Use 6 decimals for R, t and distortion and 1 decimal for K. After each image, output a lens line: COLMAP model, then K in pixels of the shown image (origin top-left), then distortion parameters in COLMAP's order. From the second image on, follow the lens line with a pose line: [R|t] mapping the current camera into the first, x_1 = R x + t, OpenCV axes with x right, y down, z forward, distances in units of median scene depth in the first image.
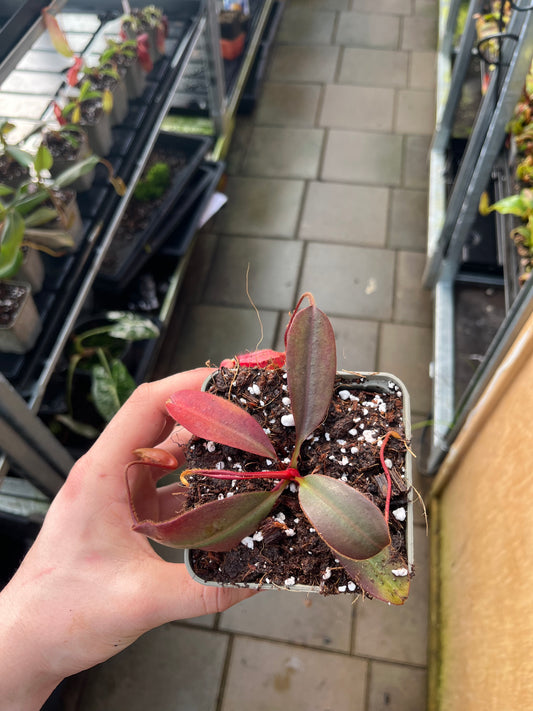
lens RADIAL K [[554.9, 0, 267.1], [0, 554.9, 362.7], [0, 0, 1]] dist [0.020412, -0.061565]
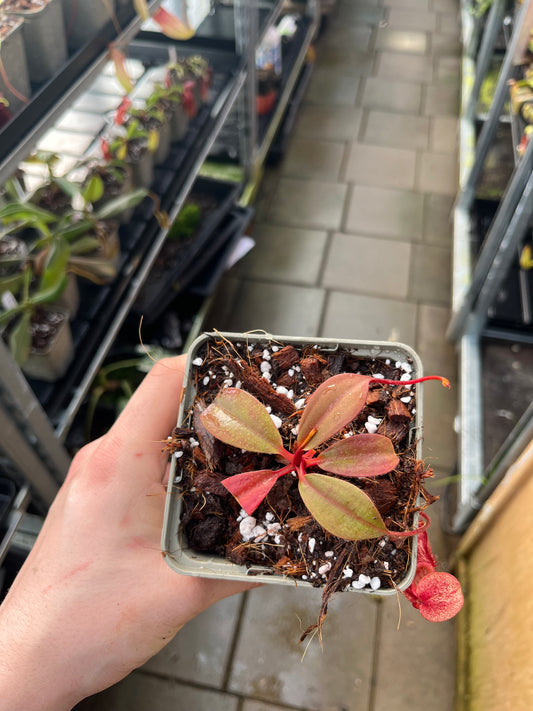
lens RADIAL K [[558.4, 0, 266.5], [0, 558.4, 355.5], [0, 0, 1]] dist [0.012493, -0.059486]
pose [[0.998451, 0.055627, -0.000558, -0.044346], [-0.055387, 0.993106, -0.103307, 0.012830], [-0.005193, 0.103178, 0.994649, 0.012595]]
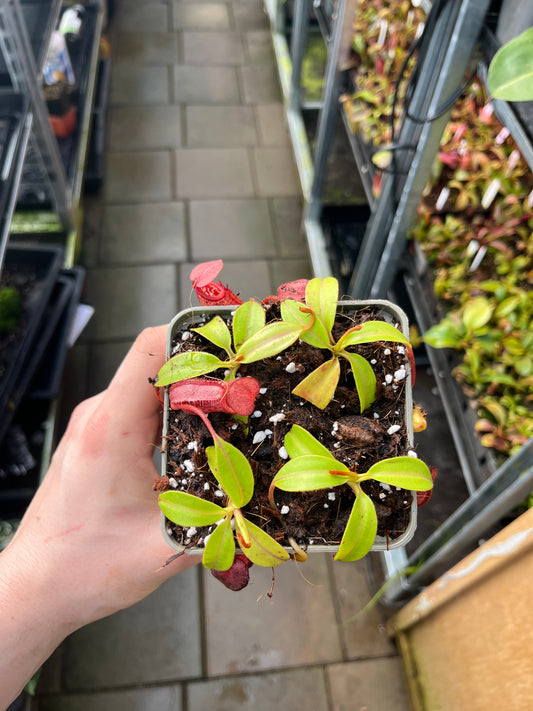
lens RADIAL K [[558.4, 0, 266.5], [0, 558.4, 355.5], [0, 0, 1]] dist [0.012493, -0.059486]
pose [[0.958064, -0.179203, 0.223606, -0.026307], [0.186414, 0.982405, -0.011388, -0.194298], [-0.217631, 0.052594, 0.974613, 0.121726]]
